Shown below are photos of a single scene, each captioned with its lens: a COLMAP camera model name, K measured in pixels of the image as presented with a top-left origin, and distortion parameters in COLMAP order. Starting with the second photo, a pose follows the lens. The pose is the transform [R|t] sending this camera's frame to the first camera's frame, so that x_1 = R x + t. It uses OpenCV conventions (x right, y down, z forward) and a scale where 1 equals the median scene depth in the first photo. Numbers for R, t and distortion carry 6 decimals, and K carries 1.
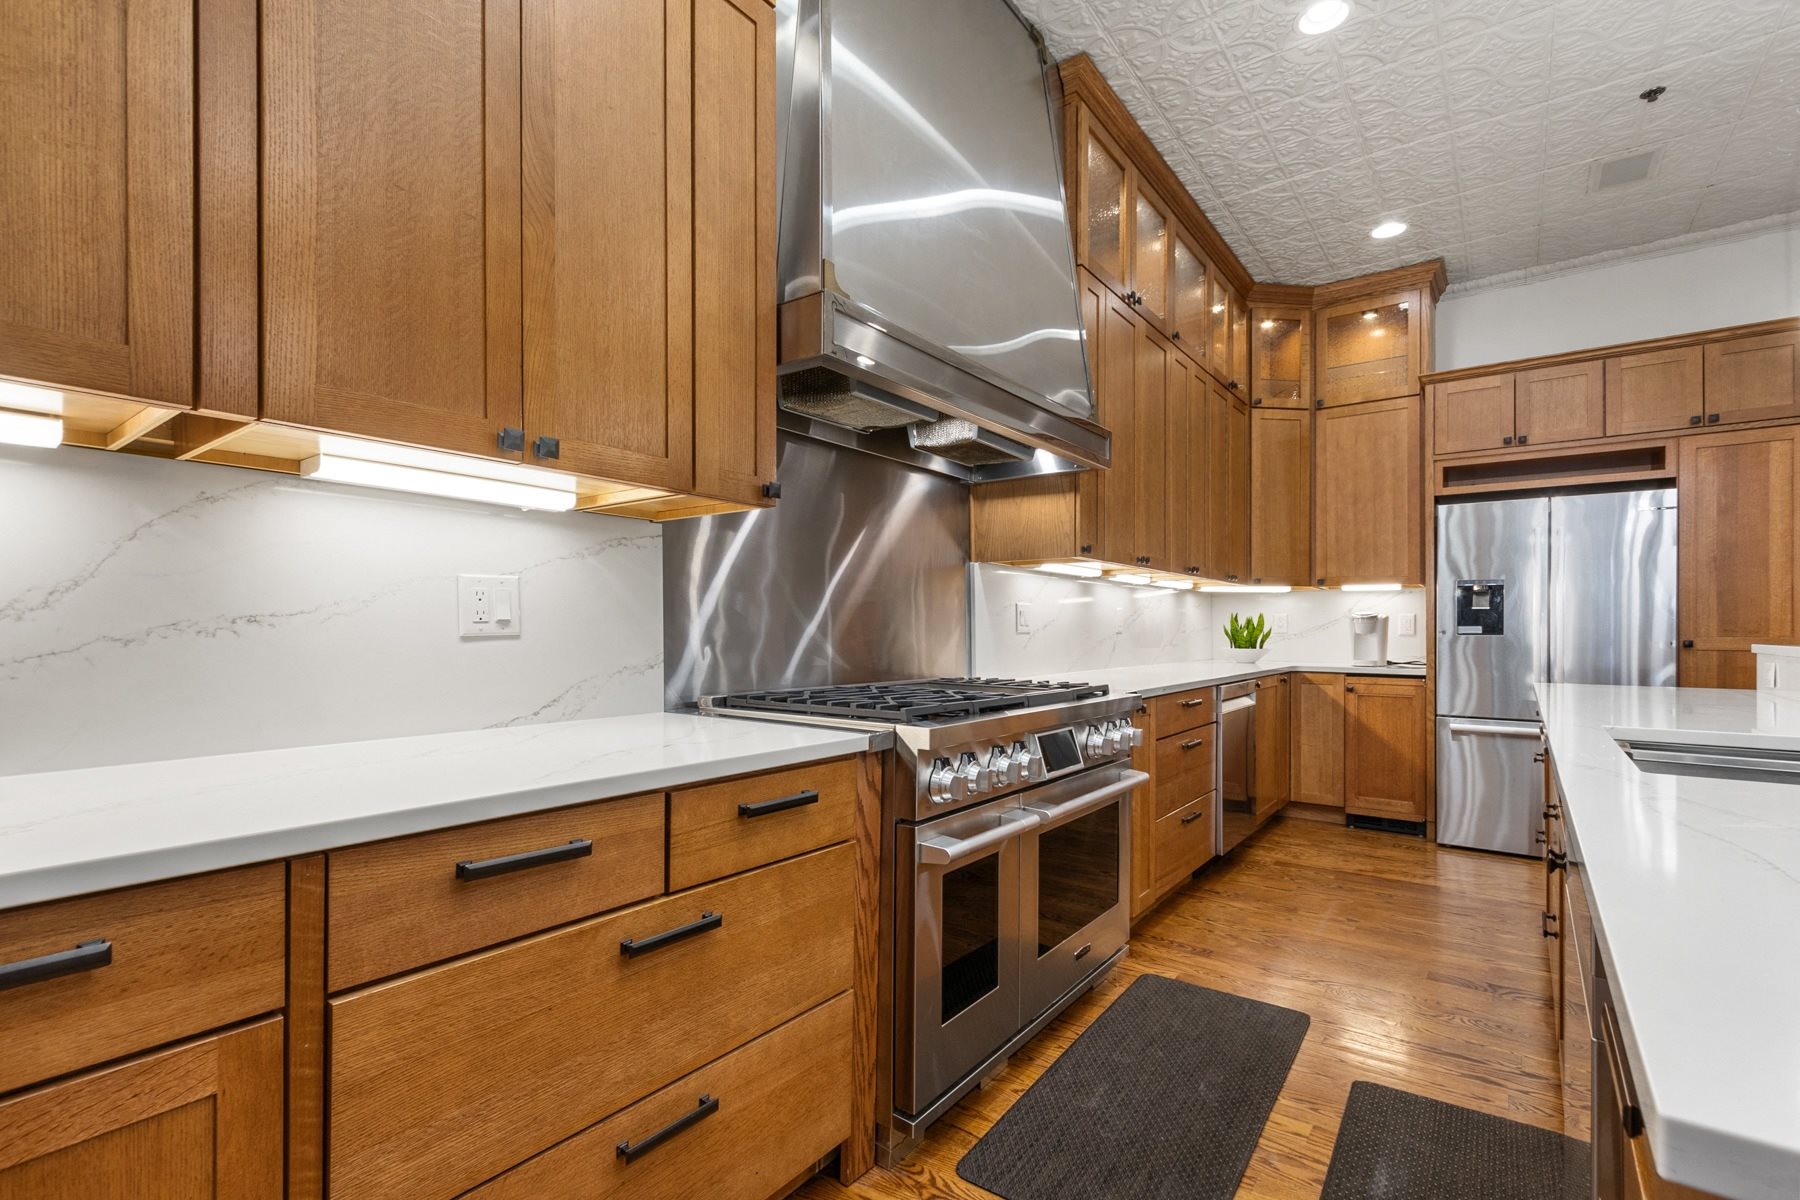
lens RADIAL K [[825.4, 0, 897.3], [0, 825.4, 630.3], [0, 0, 1]] dist [0.005424, -0.001901]
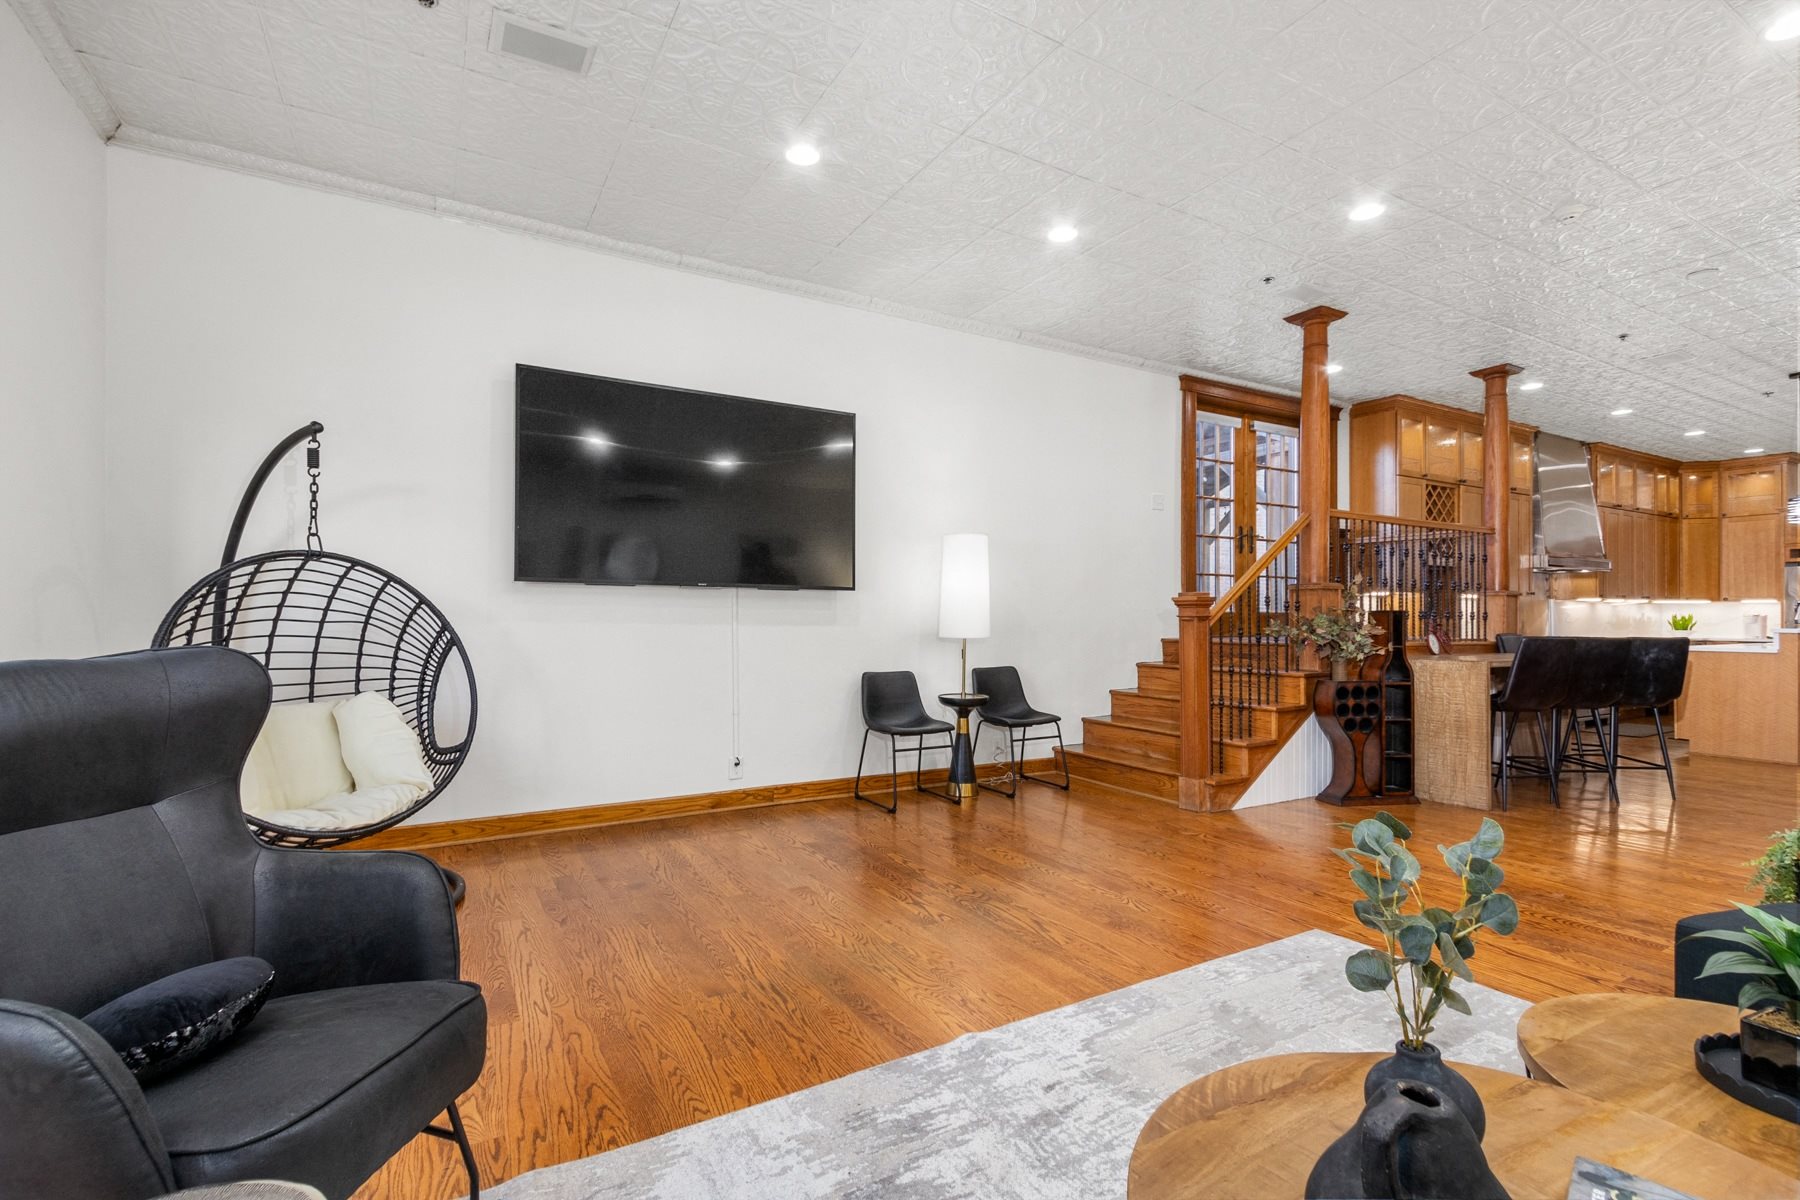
lens RADIAL K [[825.4, 0, 901.2], [0, 825.4, 614.2], [0, 0, 1]] dist [0.005424, -0.001901]
pose [[0.920751, -0.006335, -0.390100, -0.787207], [0.003212, 0.999957, -0.008658, -0.010100], [0.390138, 0.006718, 0.920732, -2.312907]]
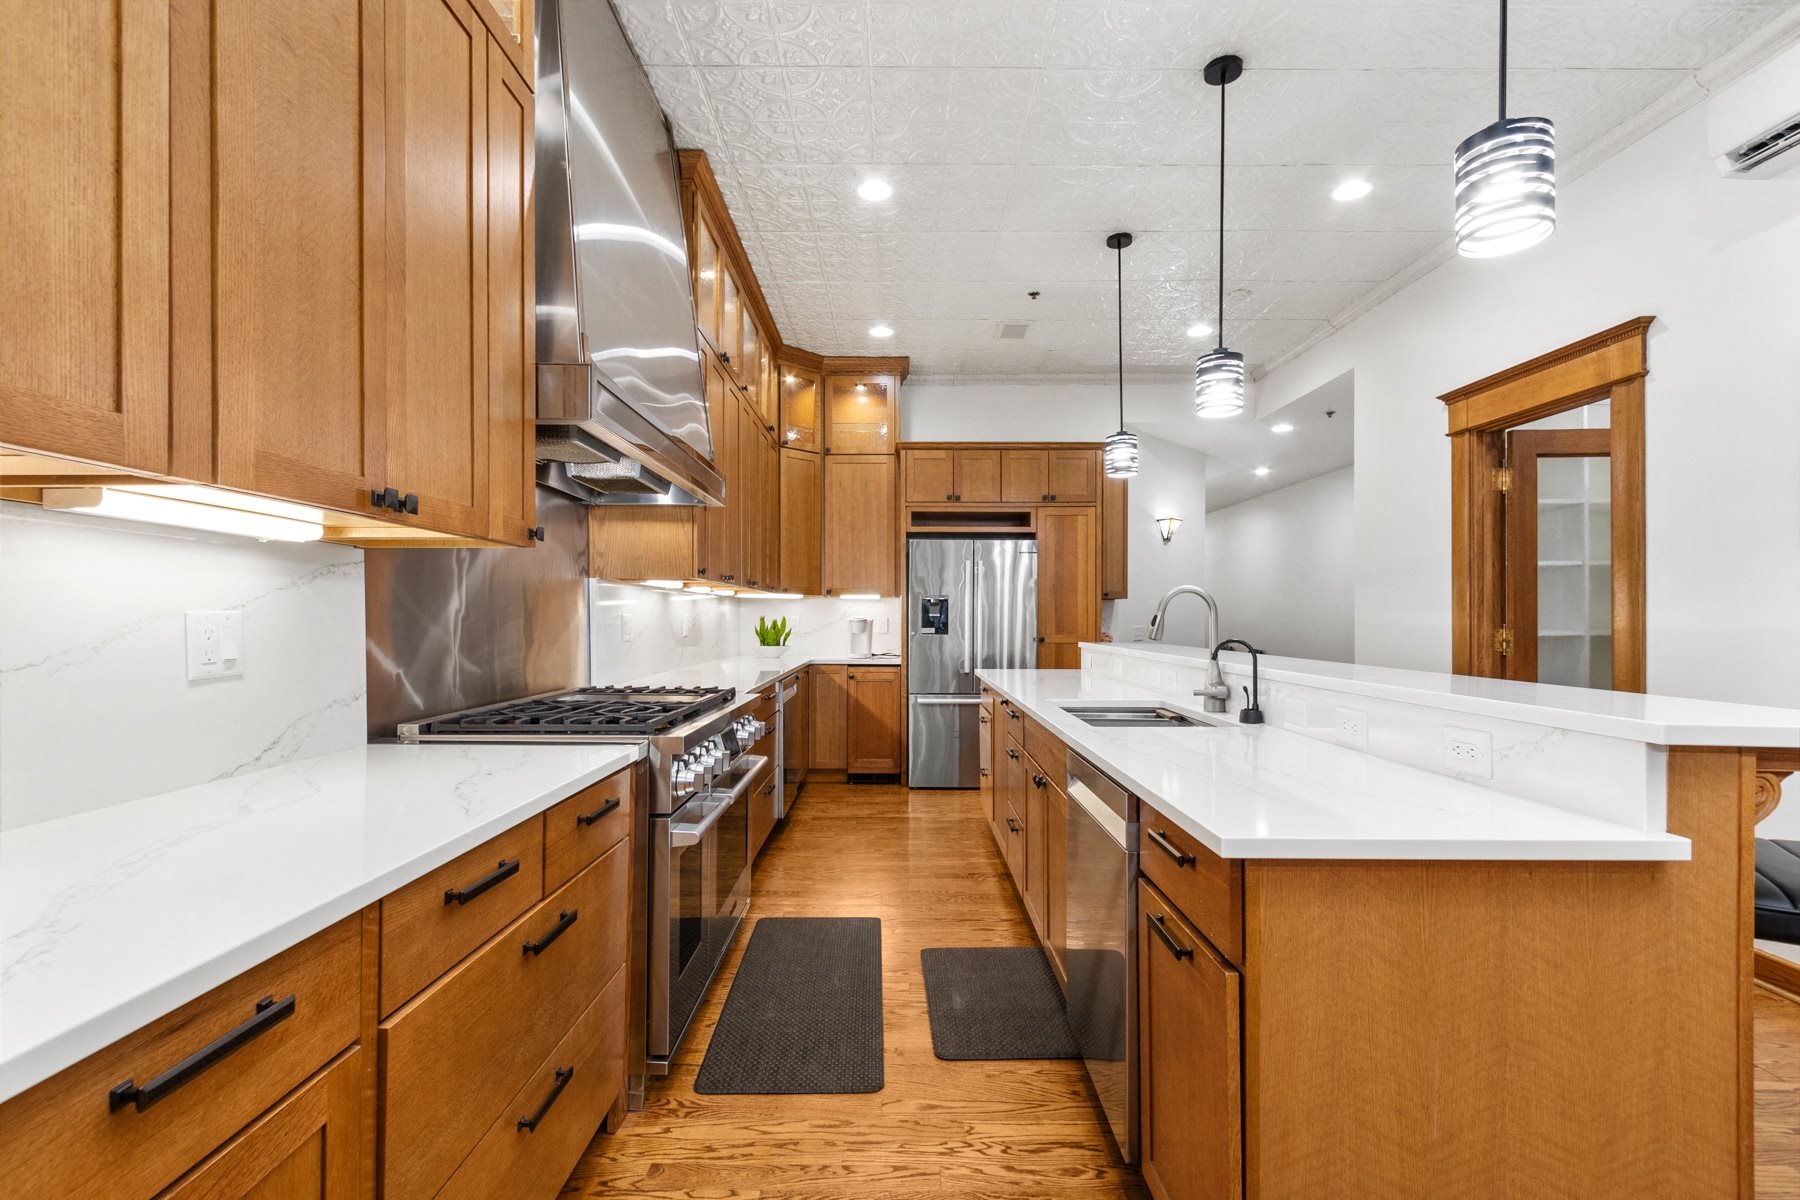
lens RADIAL K [[825.4, 0, 899.5], [0, 825.4, 614.6], [0, 0, 1]] dist [0.005424, -0.001901]
pose [[0.795726, 0.000640, 0.605656, -0.211157], [0.000307, 0.999999, -0.001460, -0.028953], [-0.605656, 0.001348, 0.795725, -0.084418]]
